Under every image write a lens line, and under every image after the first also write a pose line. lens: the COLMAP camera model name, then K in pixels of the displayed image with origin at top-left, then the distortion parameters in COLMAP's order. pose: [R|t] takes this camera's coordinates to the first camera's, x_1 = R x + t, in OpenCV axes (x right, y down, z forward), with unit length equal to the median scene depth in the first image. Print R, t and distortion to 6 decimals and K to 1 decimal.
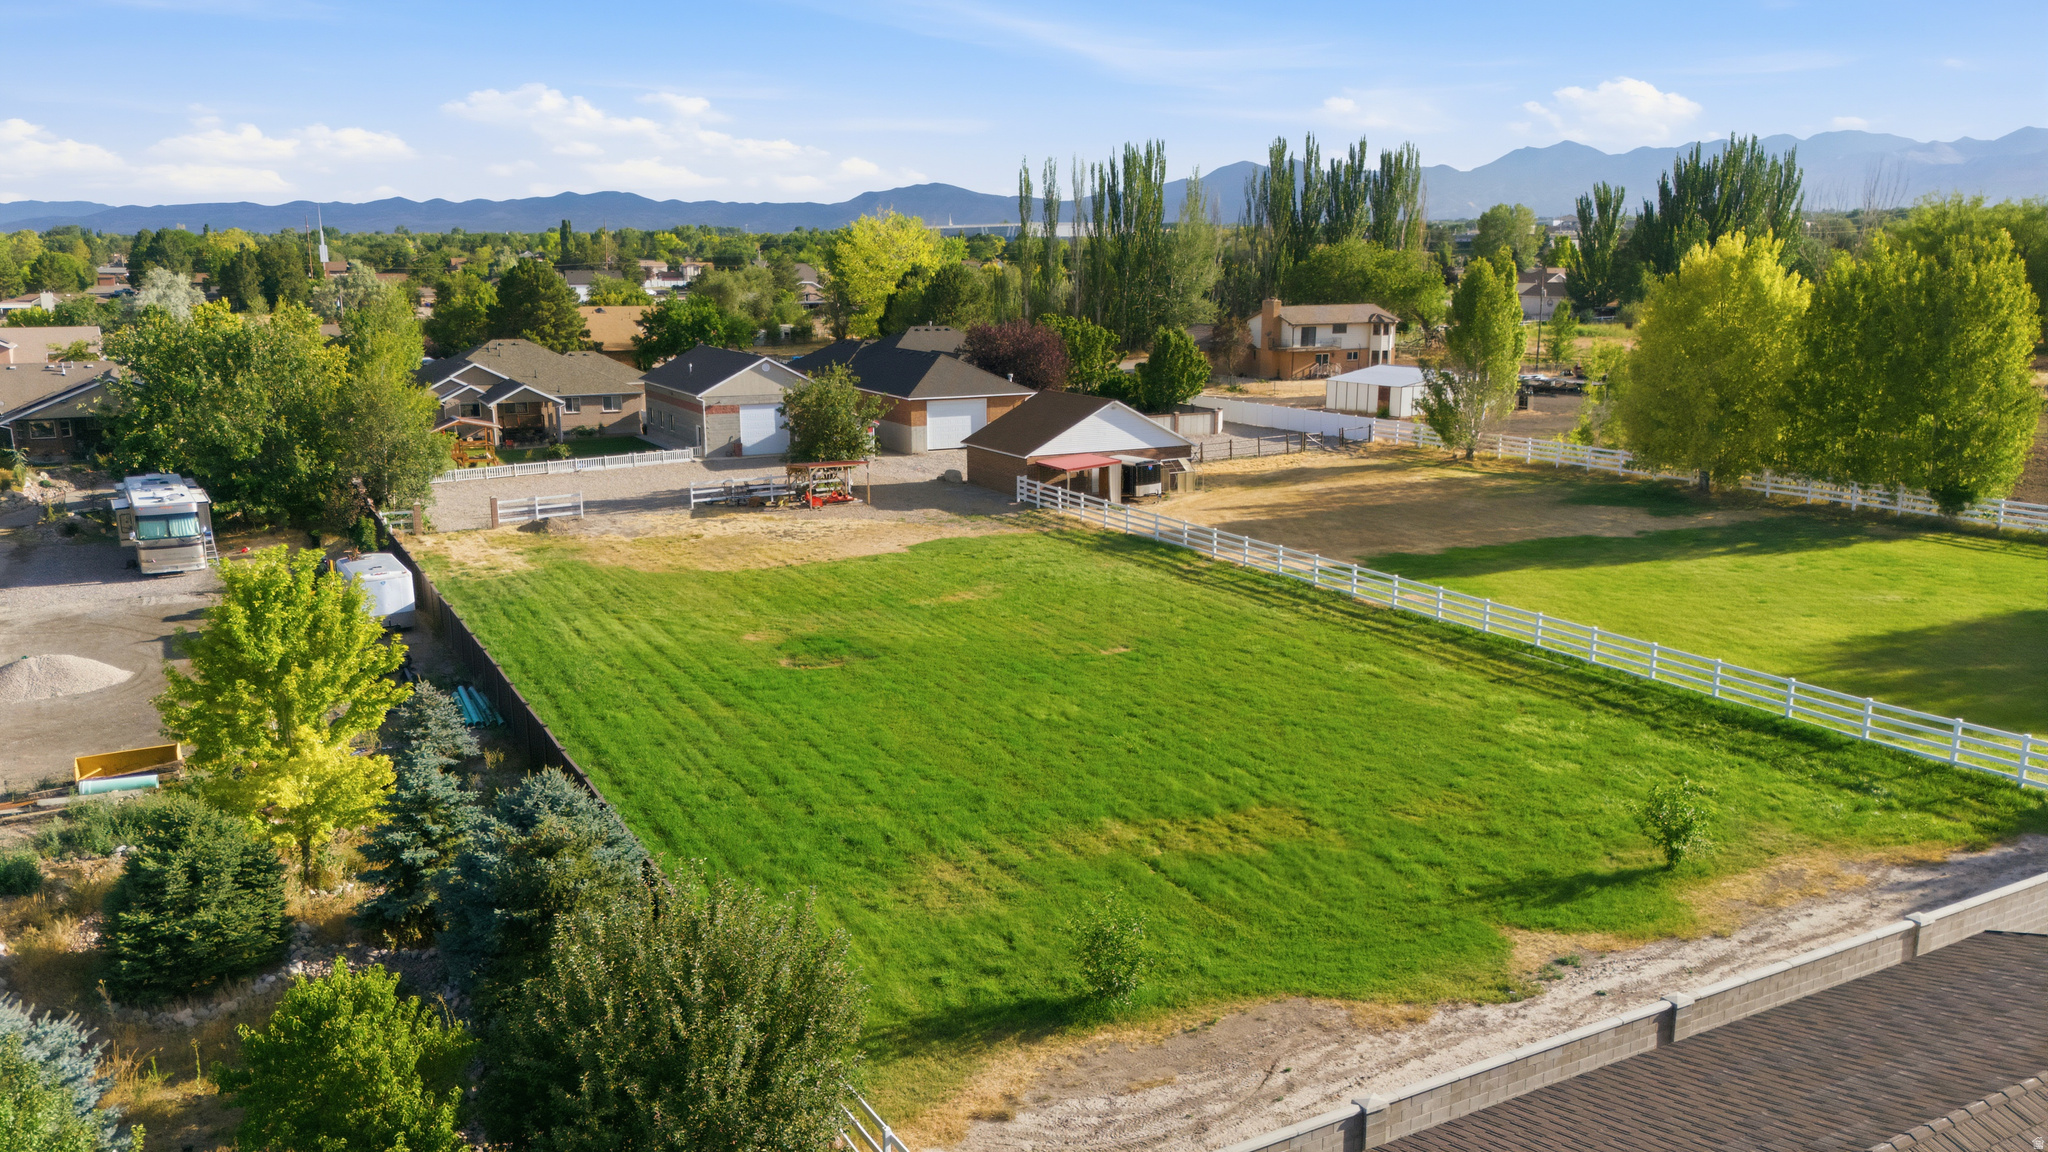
lens RADIAL K [[1499.8, 0, 1025.5], [0, 1499.8, 581.3], [0, 0, 1]] dist [0.073685, -0.080447]
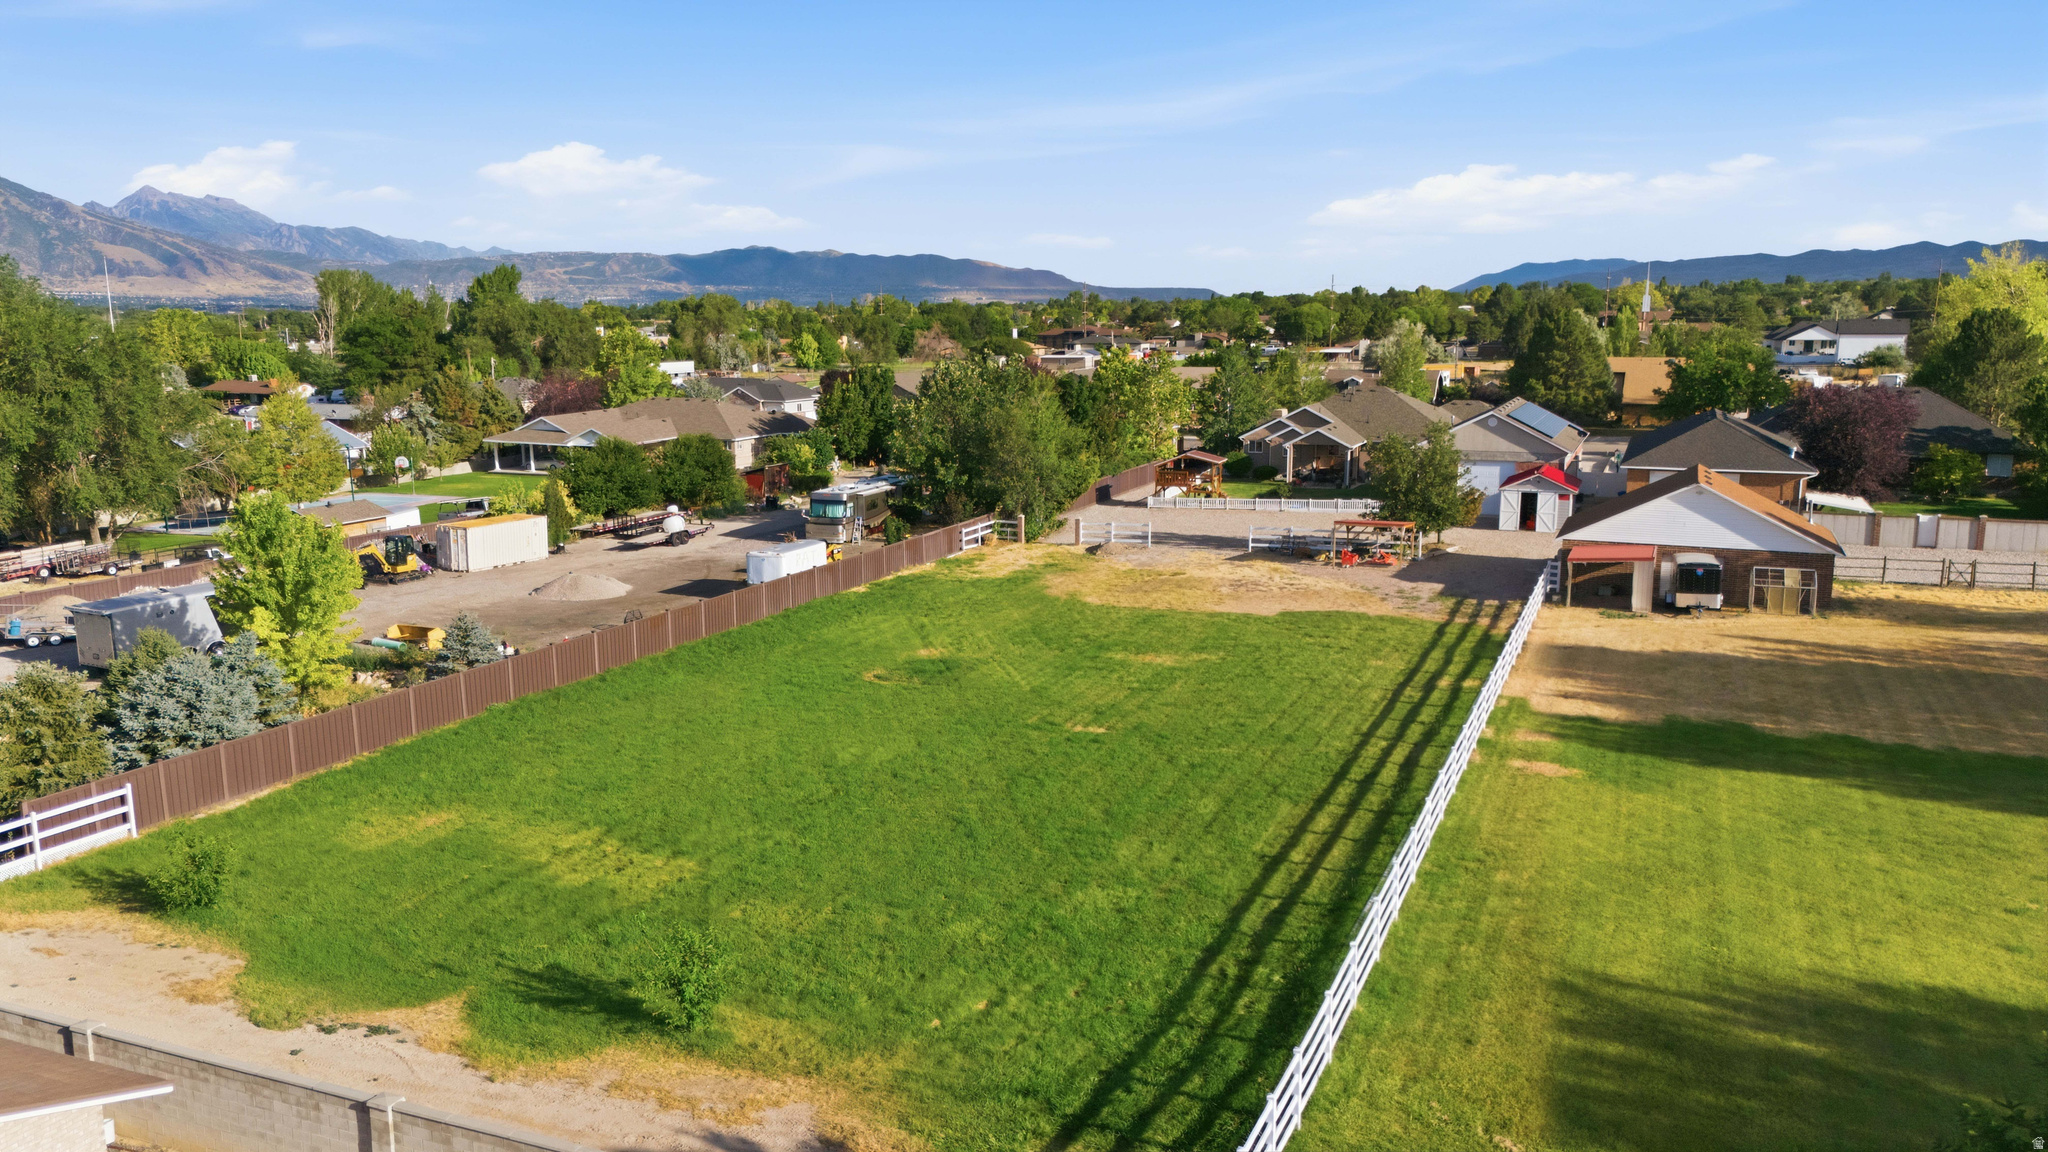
lens RADIAL K [[1499.8, 0, 1025.5], [0, 1499.8, 581.3], [0, 0, 1]] dist [0.073685, -0.080447]
pose [[0.619597, 0.138184, -0.772661, 0.777359], [-0.162318, 0.985660, 0.046114, -0.084113], [0.767953, 0.096845, 0.633142, 0.396783]]
